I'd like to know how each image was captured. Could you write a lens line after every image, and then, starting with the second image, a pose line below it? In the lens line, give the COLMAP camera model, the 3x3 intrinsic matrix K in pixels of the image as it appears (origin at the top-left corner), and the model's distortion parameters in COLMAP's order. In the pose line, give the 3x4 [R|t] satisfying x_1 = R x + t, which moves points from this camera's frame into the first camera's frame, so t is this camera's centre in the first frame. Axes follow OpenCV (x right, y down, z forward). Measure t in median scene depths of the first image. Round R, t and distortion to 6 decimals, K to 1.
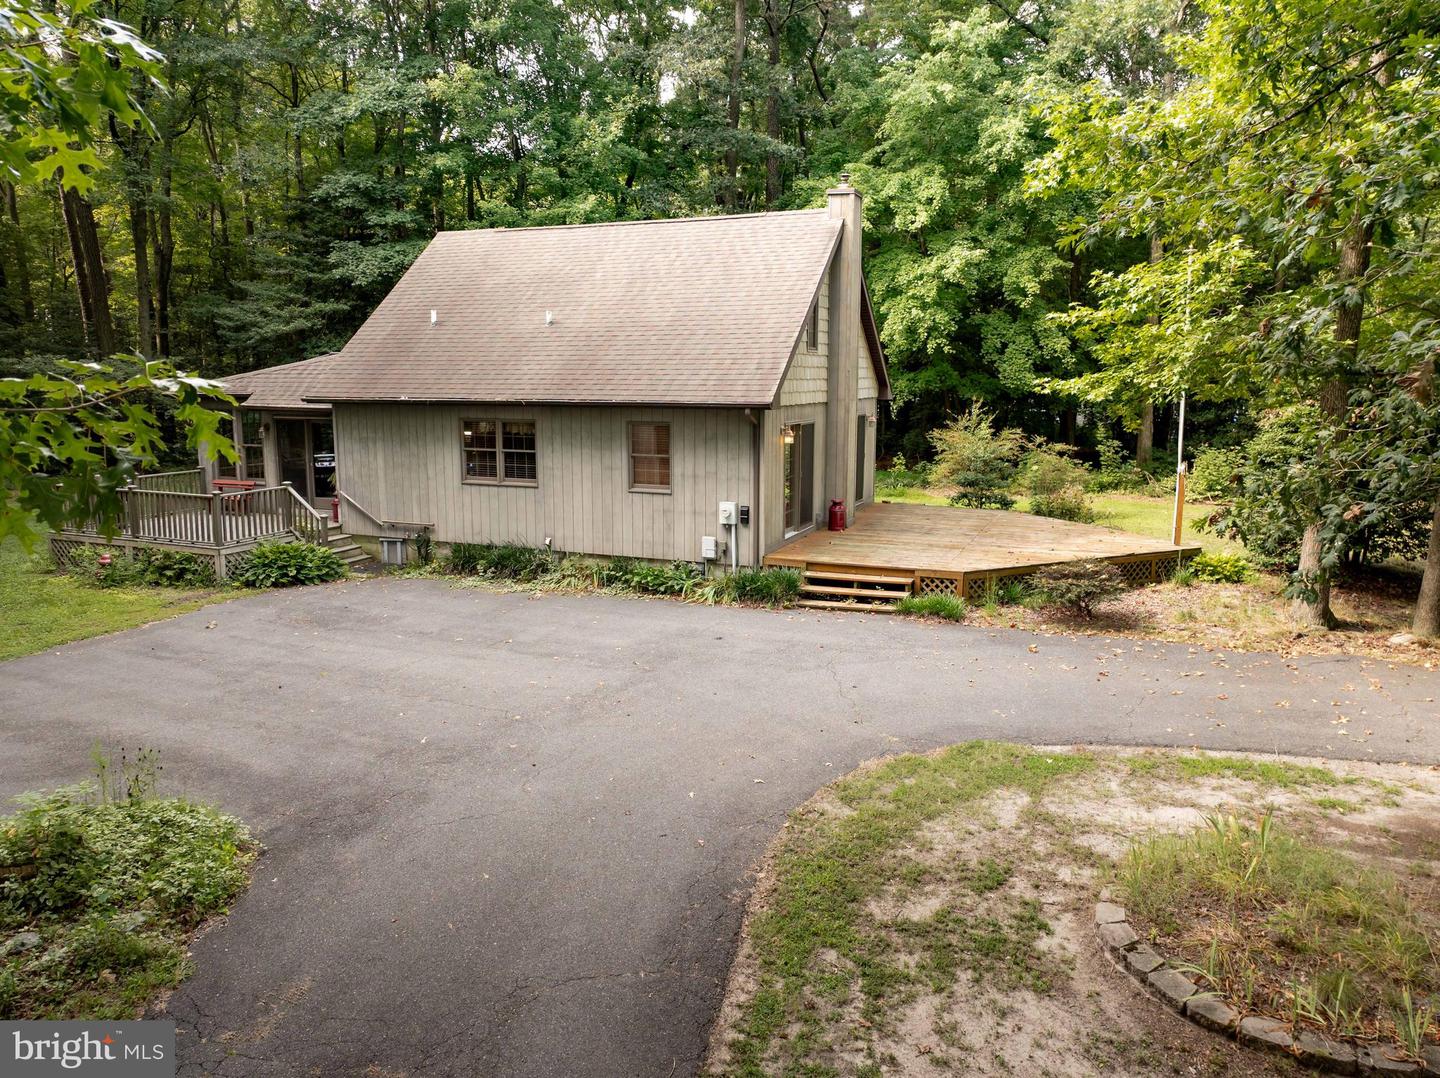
lens RADIAL K [[1012.9, 0, 727.2], [0, 1012.9, 536.3], [0, 0, 1]] dist [-0.040866, 0.005026]
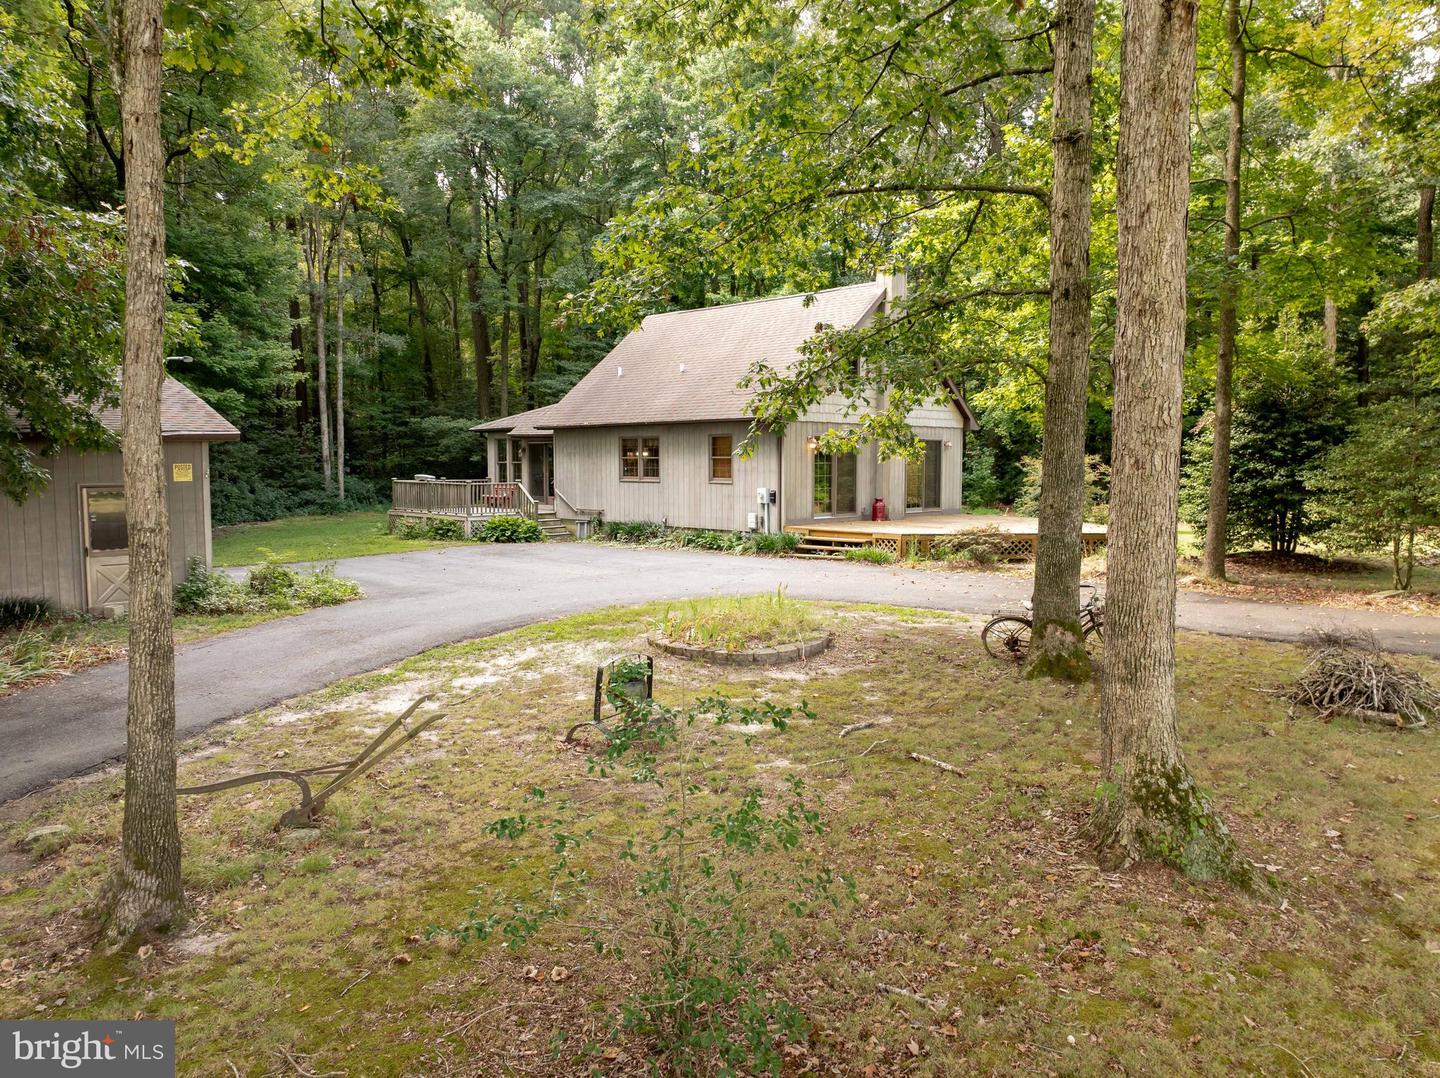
lens RADIAL K [[1012.9, 0, 727.2], [0, 1012.9, 536.3], [0, 0, 1]] dist [-0.040866, 0.005026]
pose [[0.923519, 0.025394, -0.382711, 0.476756], [-0.057227, 0.995760, -0.072022, 0.132658], [0.379259, 0.088415, 0.921057, -0.308094]]
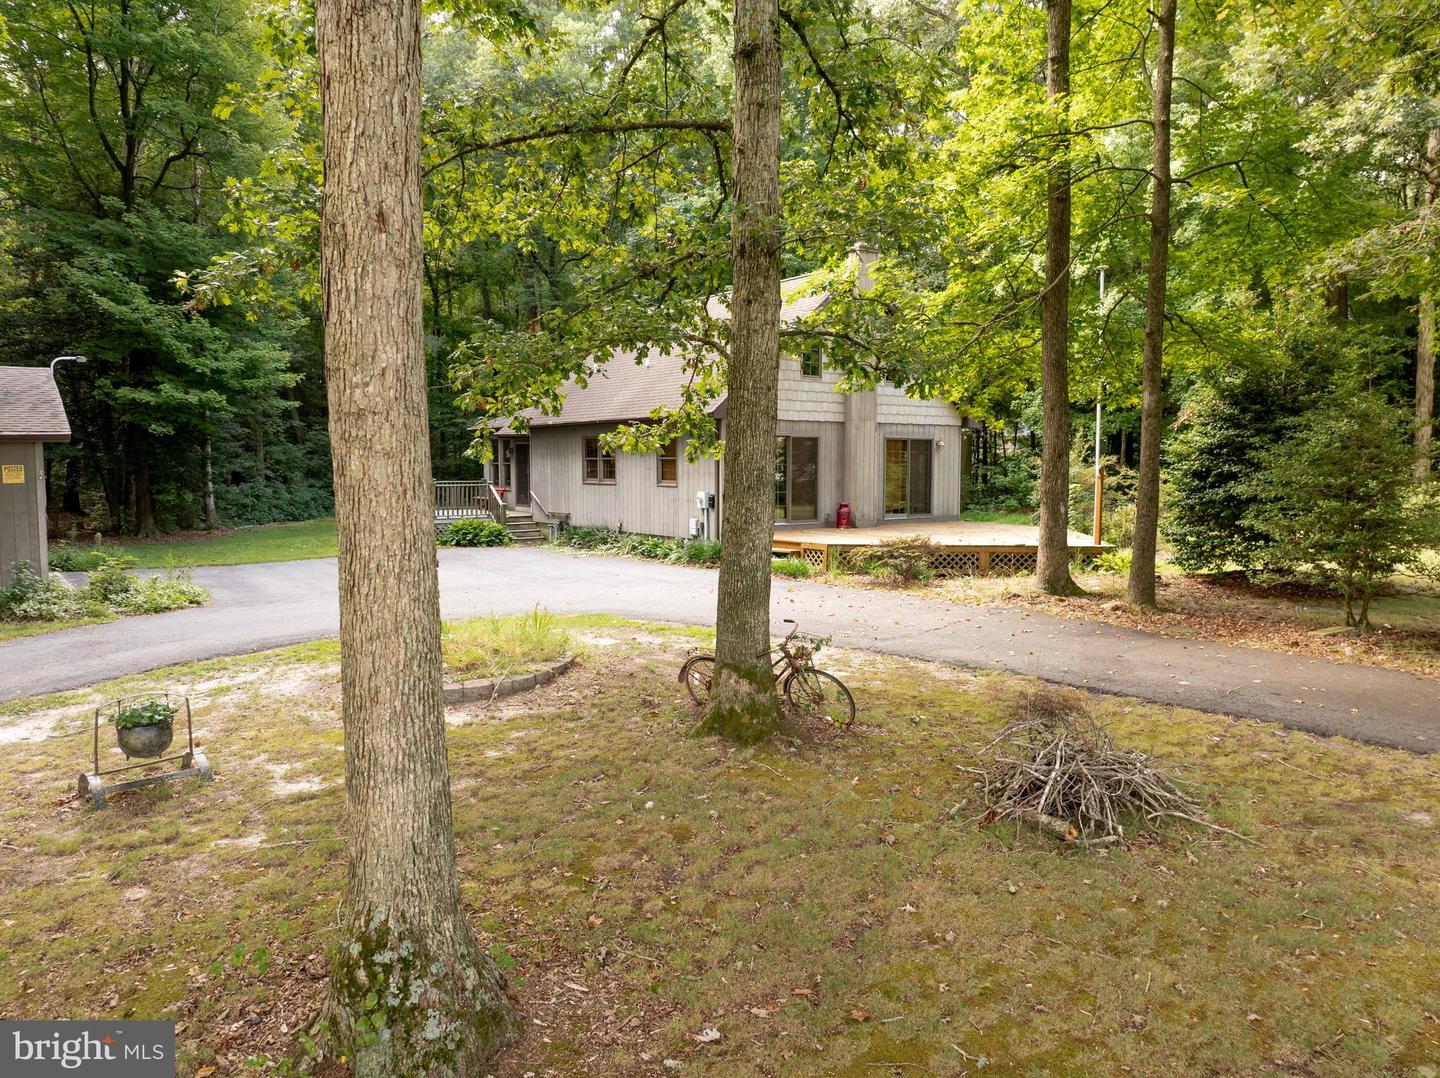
lens RADIAL K [[1012.9, 0, 727.2], [0, 1012.9, 536.3], [0, 0, 1]] dist [-0.040866, 0.005026]
pose [[0.859667, 0.035152, -0.509644, 0.663601], [-0.078053, 0.994954, -0.063035, 0.099012], [0.504857, 0.093968, 0.858073, -0.096425]]
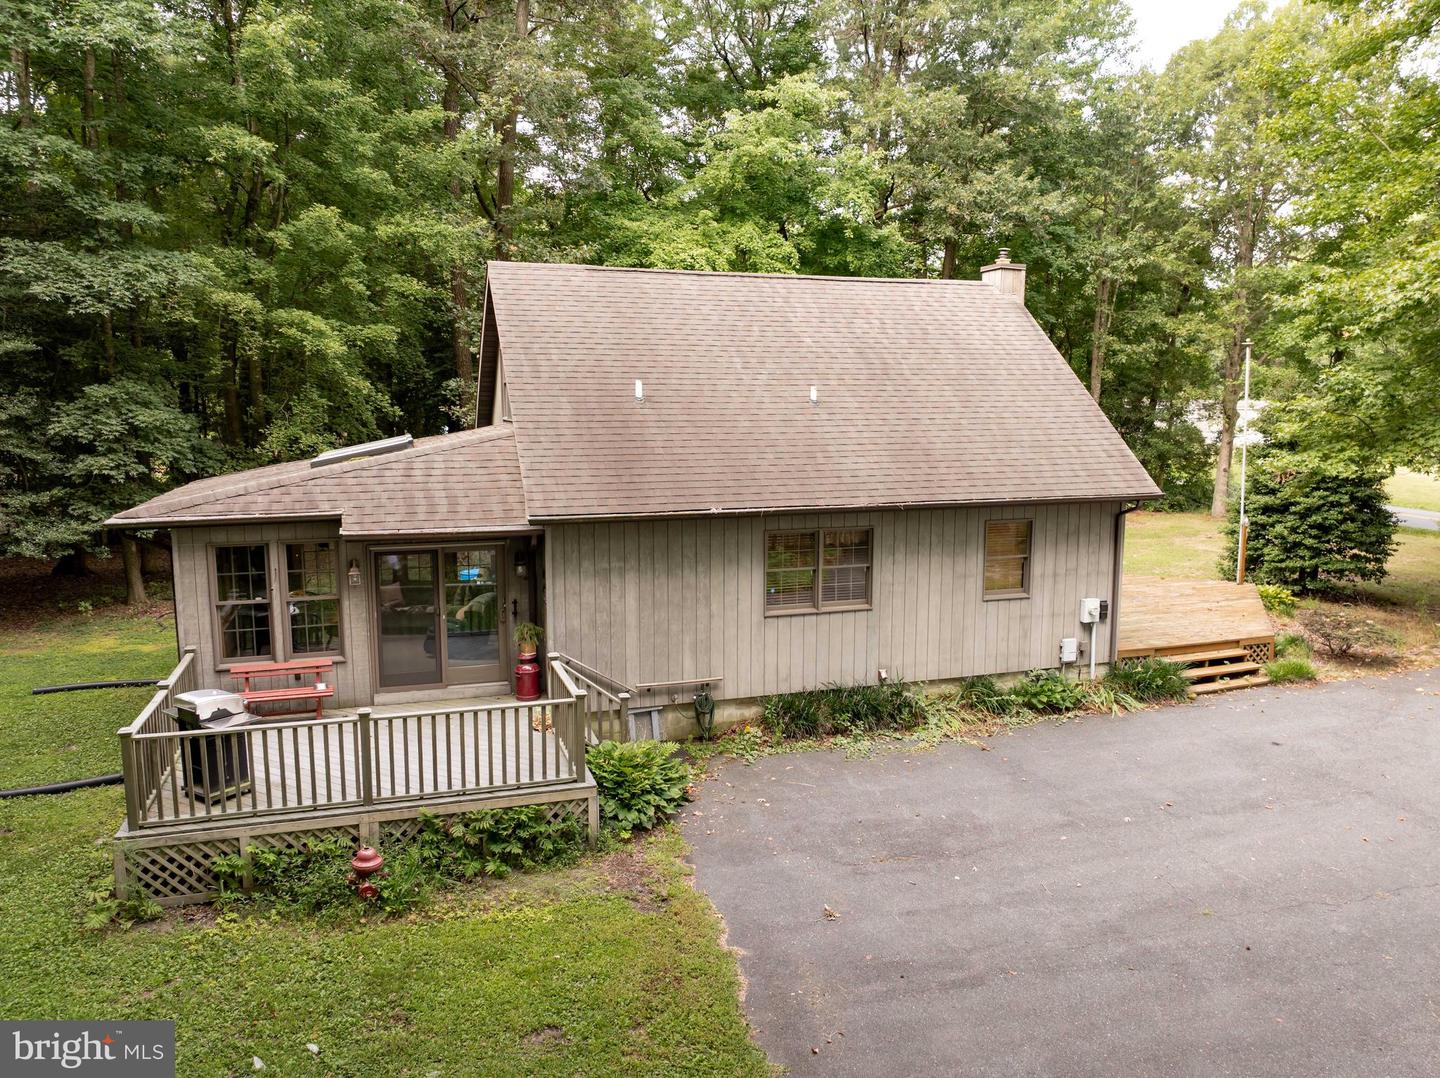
lens RADIAL K [[1012.9, 0, 727.2], [0, 1012.9, 536.3], [0, 0, 1]] dist [-0.040866, 0.005026]
pose [[0.764781, -0.091091, 0.637819, -0.805087], [0.105507, 0.994298, 0.015493, -0.134522], [-0.635593, 0.055446, 0.770031, 0.467452]]
